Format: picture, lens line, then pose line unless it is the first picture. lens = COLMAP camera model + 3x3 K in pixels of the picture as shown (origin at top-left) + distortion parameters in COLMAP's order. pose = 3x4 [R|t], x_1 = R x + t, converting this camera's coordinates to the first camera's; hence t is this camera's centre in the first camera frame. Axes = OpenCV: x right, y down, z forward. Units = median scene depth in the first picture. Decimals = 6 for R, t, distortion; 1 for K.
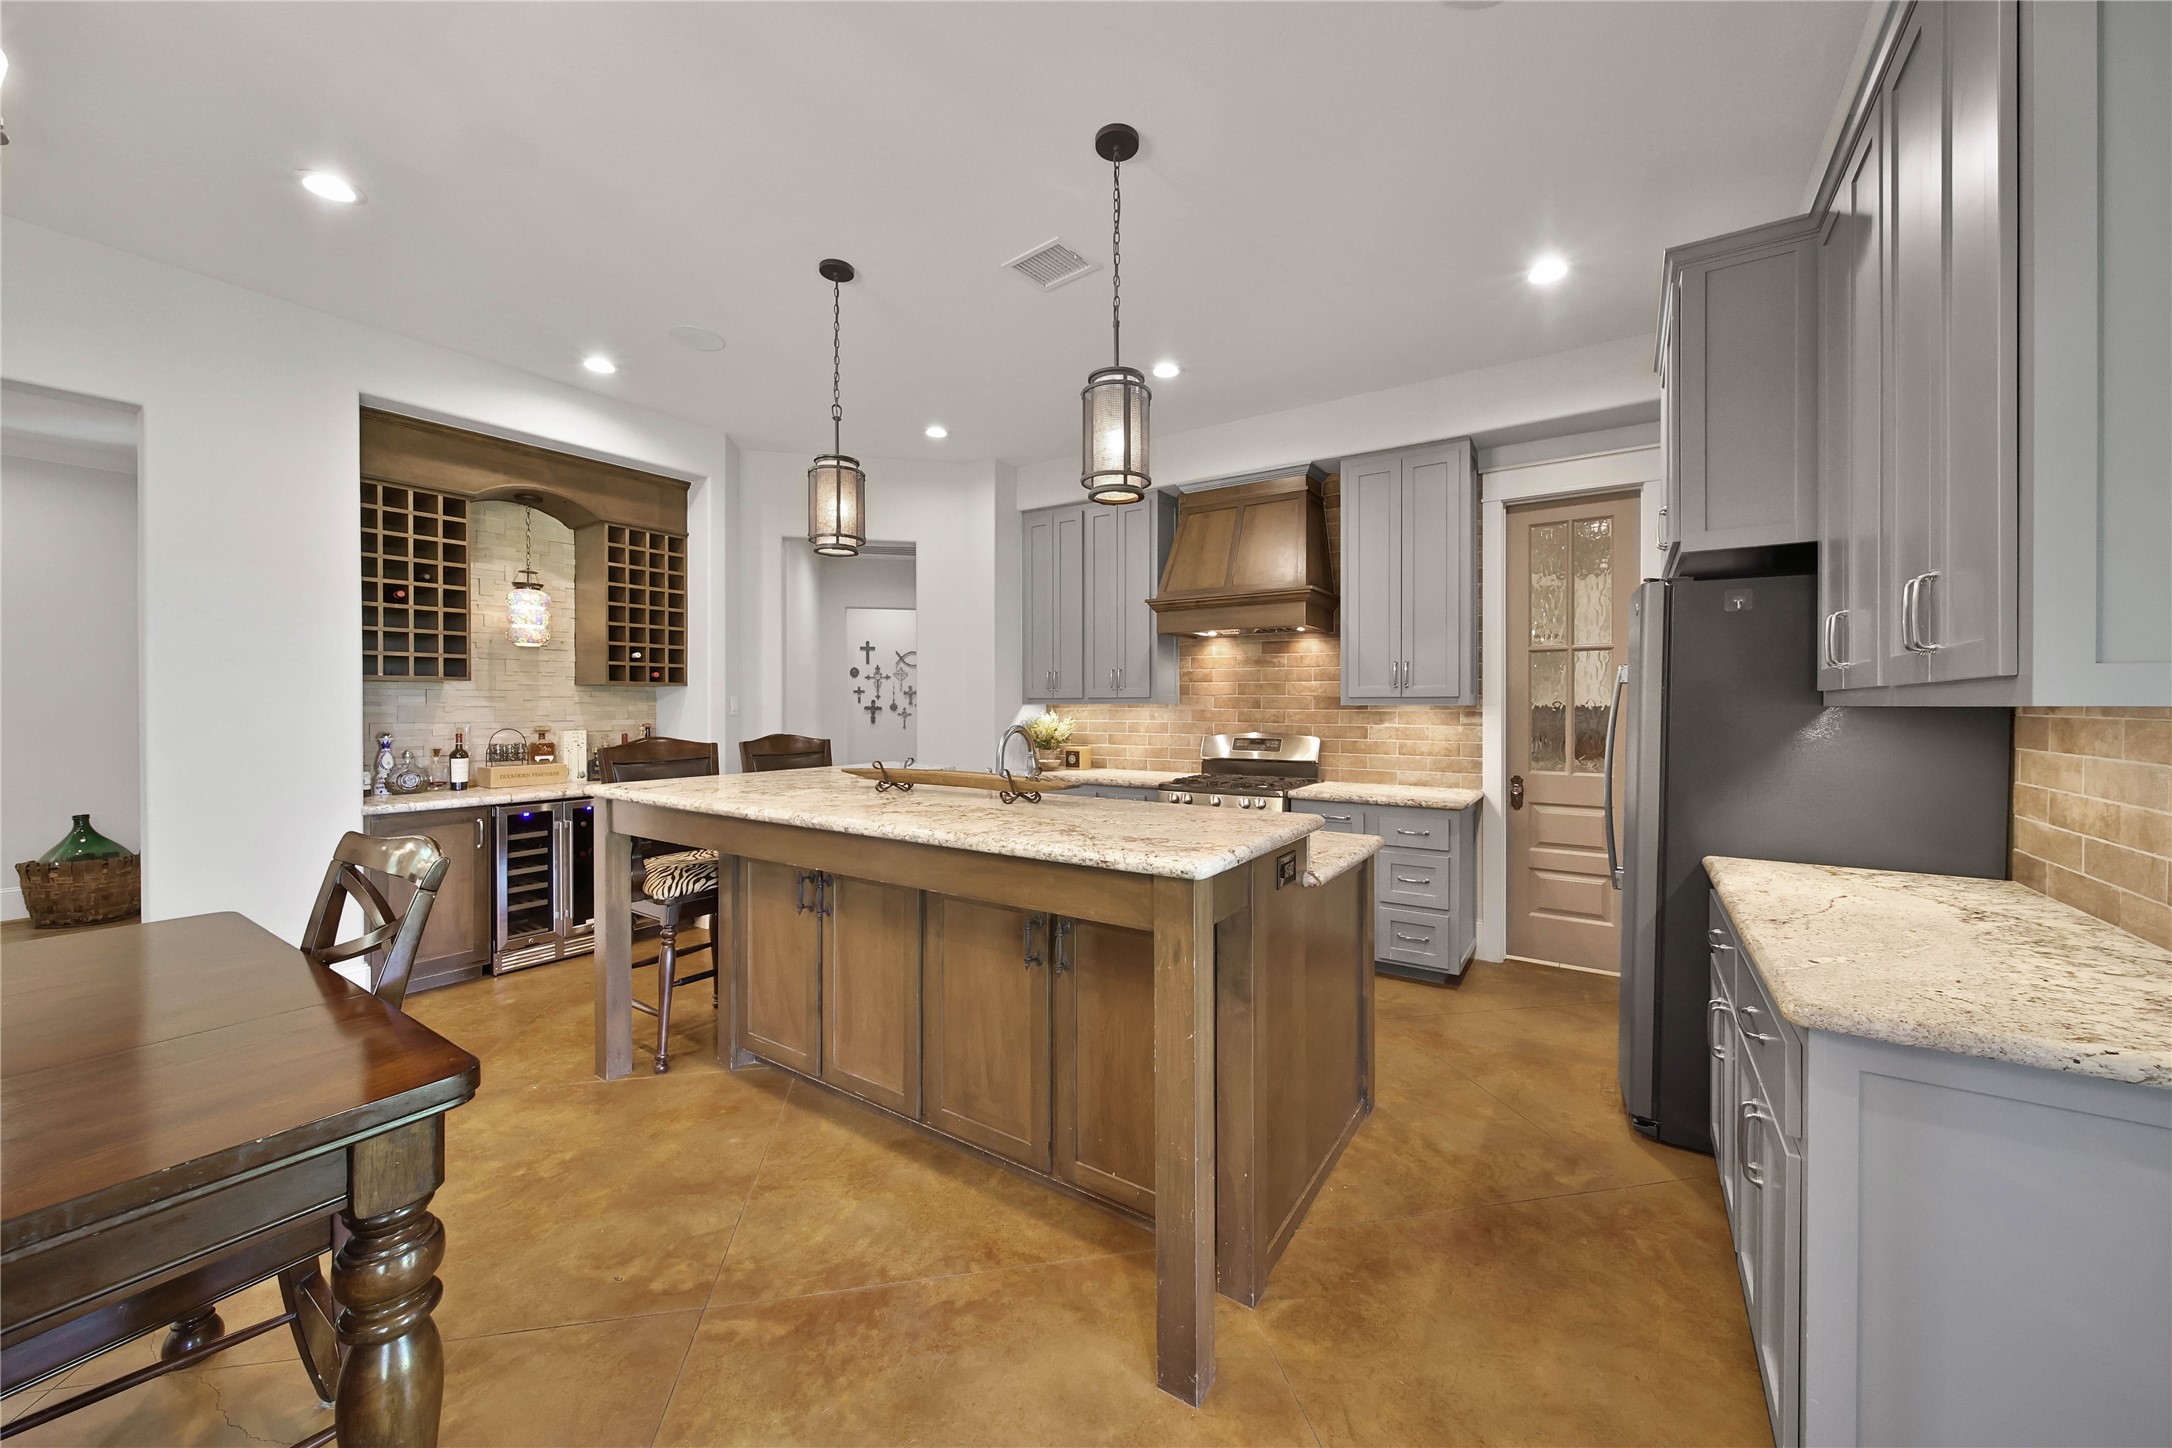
lens RADIAL K [[783.4, 0, 1106.7], [0, 783.4, 712.7], [0, 0, 1]] dist [-0.005256, -0.000214]
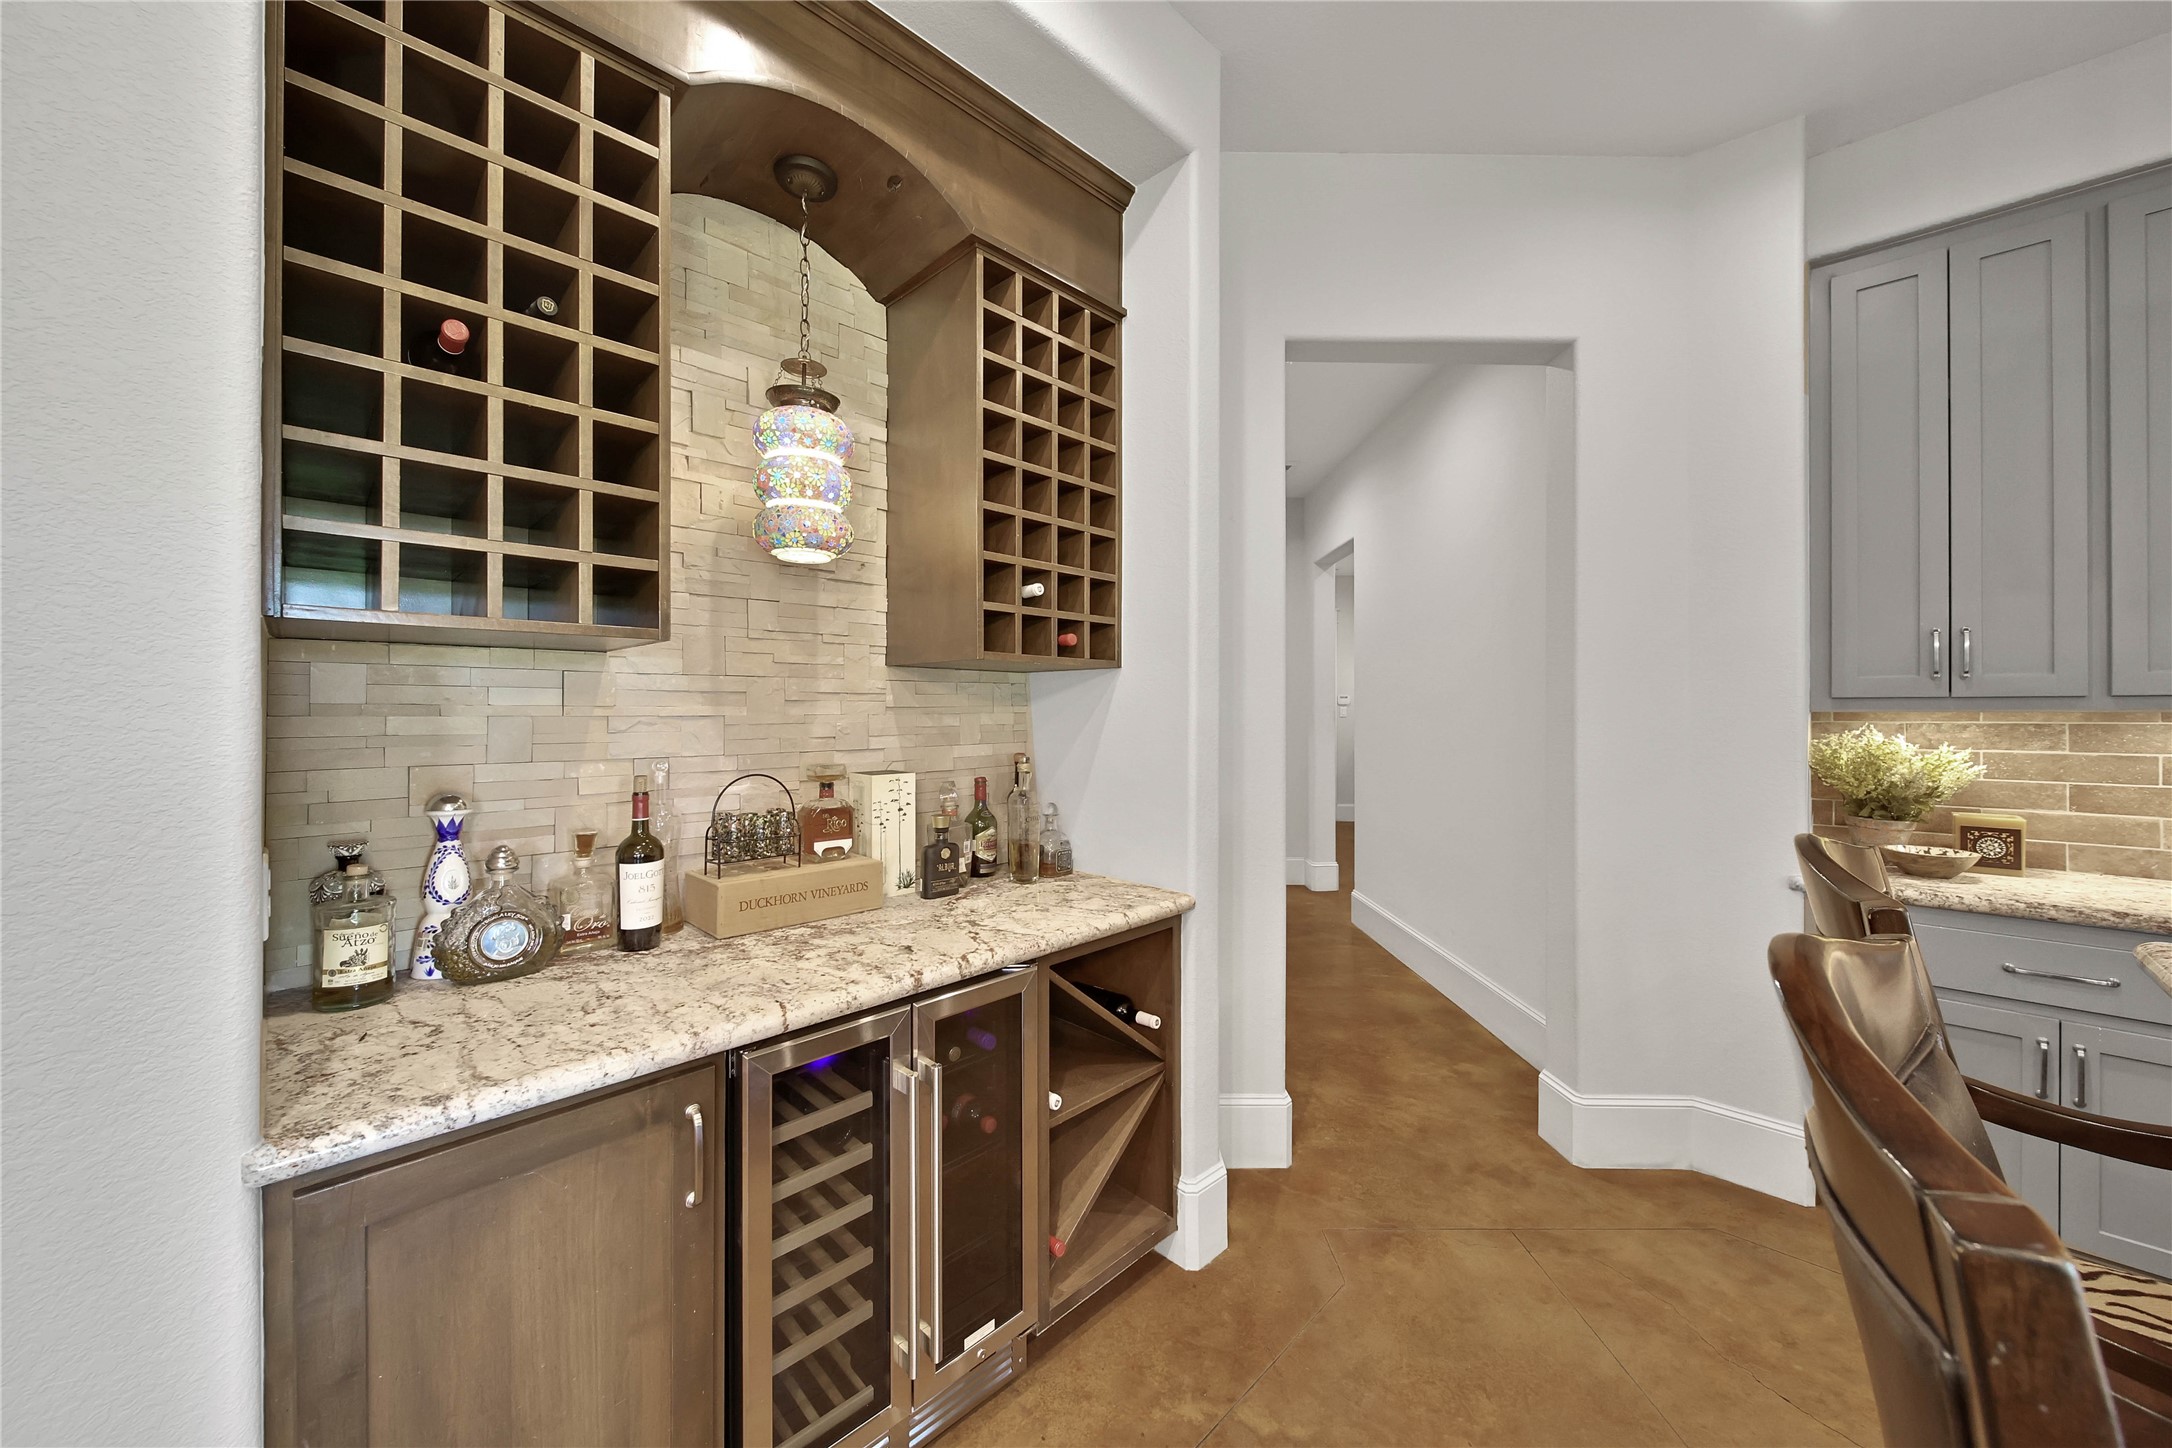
lens RADIAL K [[783.4, 0, 1103.0], [0, 783.4, 717.5], [0, 0, 1]] dist [-0.005256, -0.000214]
pose [[0.983077, 0.000924, -0.183188, -0.519895], [-0.001432, 0.999995, -0.002642, -0.006405], [0.183185, 0.002860, 0.983074, 0.642447]]
